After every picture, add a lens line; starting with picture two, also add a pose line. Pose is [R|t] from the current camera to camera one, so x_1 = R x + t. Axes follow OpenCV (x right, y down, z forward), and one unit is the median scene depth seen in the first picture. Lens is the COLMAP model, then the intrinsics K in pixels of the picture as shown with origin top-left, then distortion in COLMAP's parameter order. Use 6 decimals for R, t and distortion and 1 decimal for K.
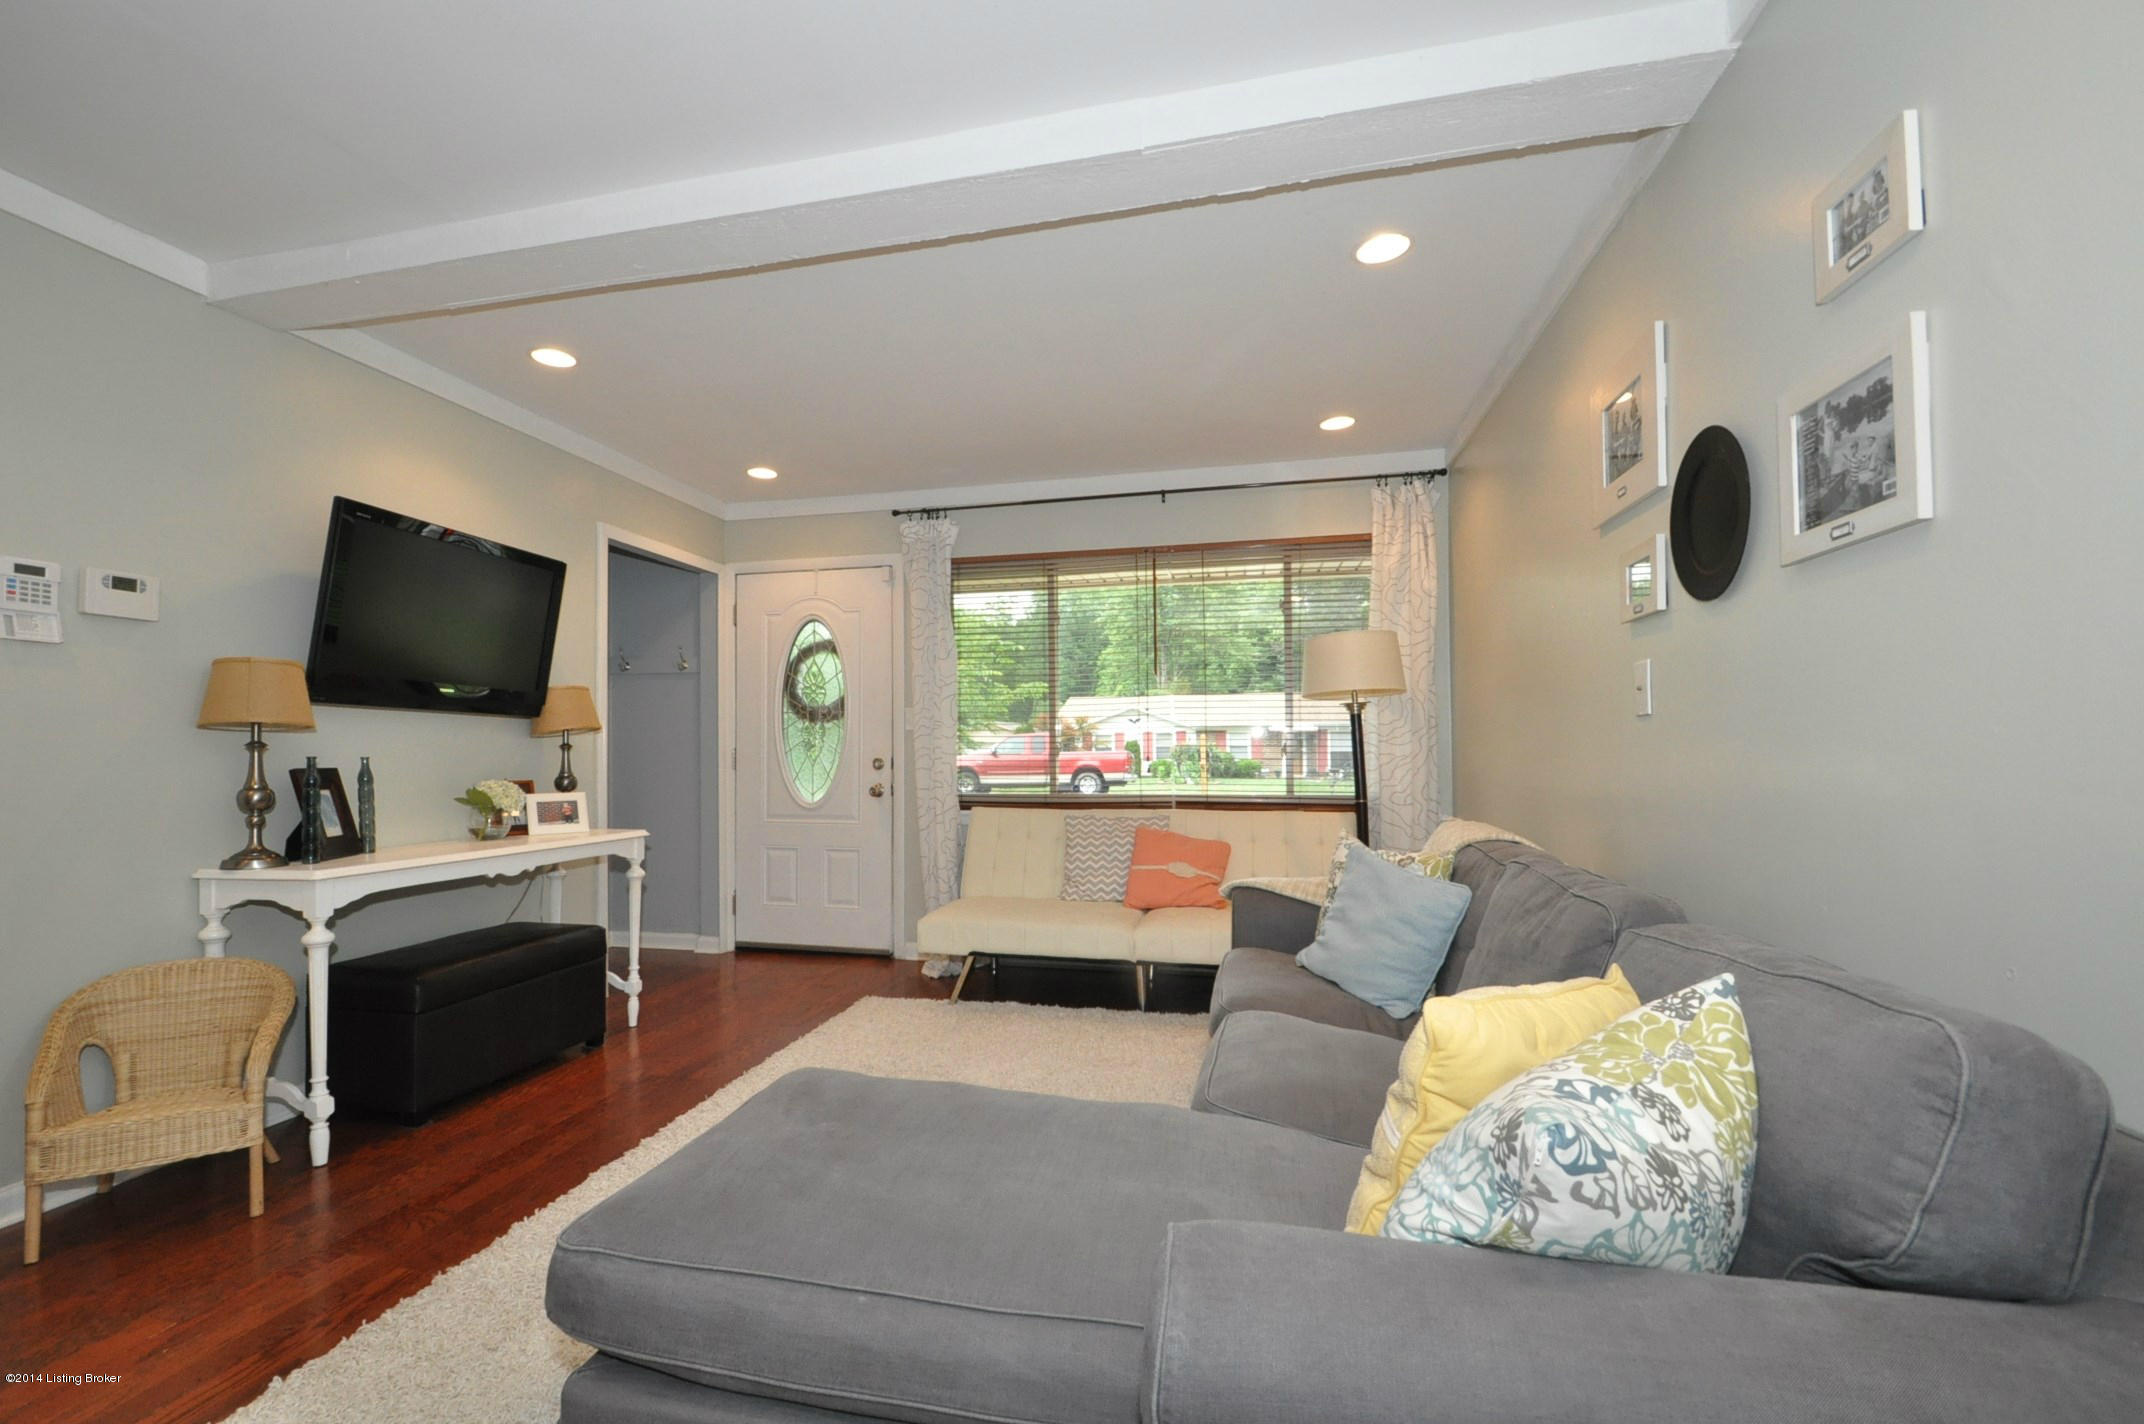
lens RADIAL K [[930.0, 0, 1033.5], [0, 930.0, 738.7], [0, 0, 1]] dist [0.001084, -0.014131]
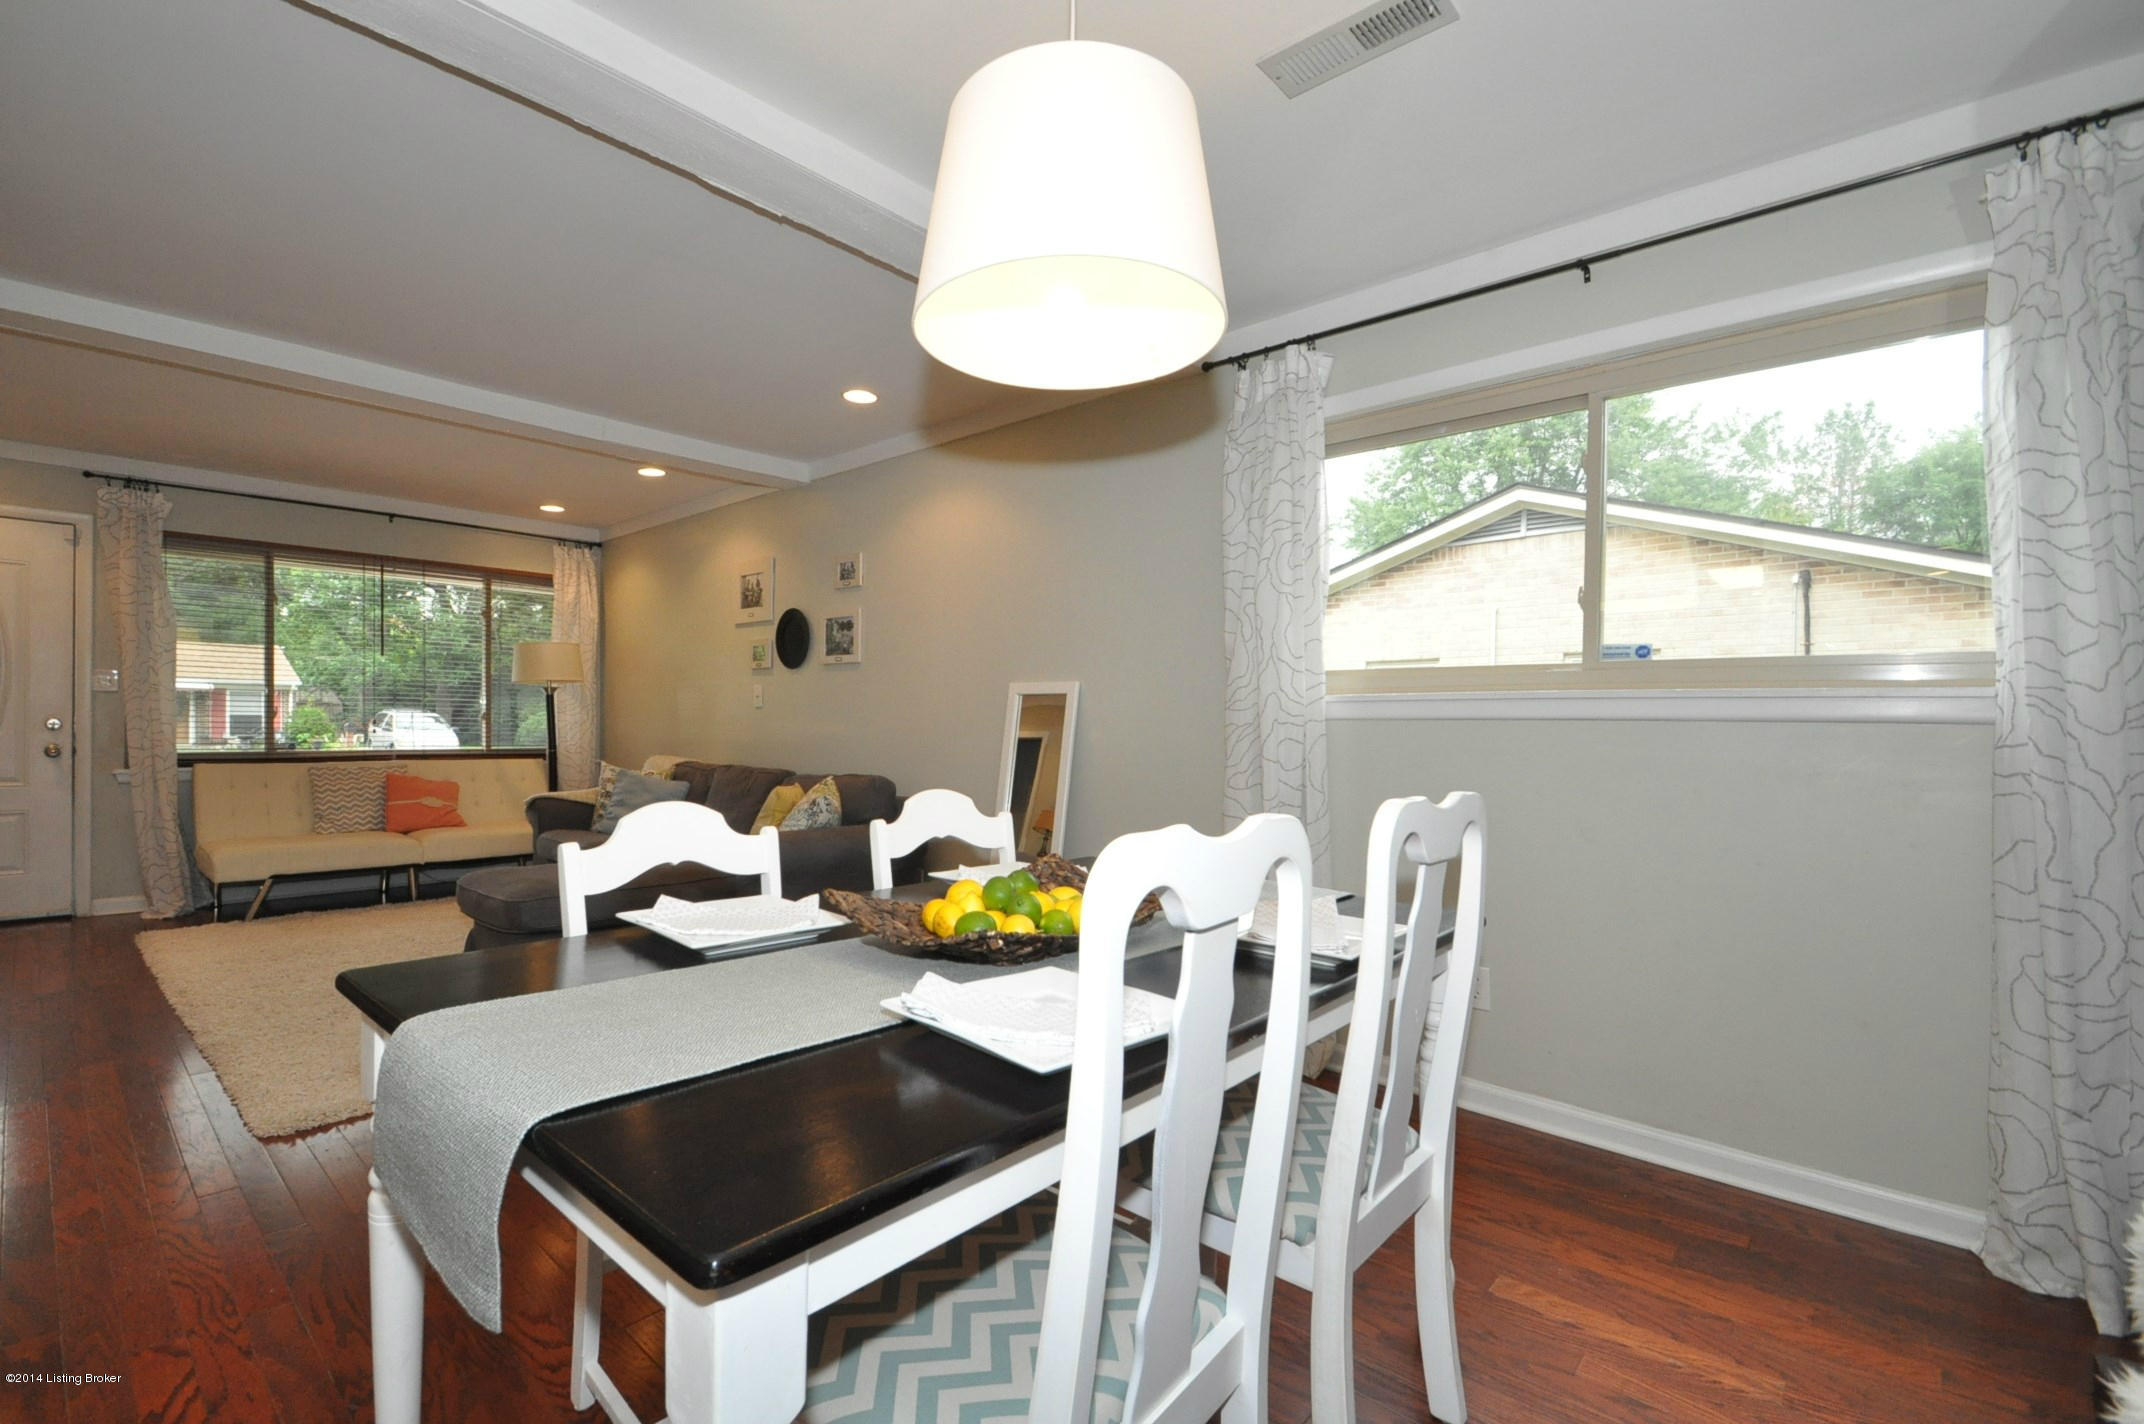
lens RADIAL K [[930.0, 0, 1033.5], [0, 930.0, 738.7], [0, 0, 1]] dist [0.001084, -0.014131]
pose [[0.485311, -0.004793, 0.874328, -0.598734], [-0.027037, 0.999424, 0.020486, -0.006079], [-0.873923, -0.033581, 0.484902, -0.441286]]
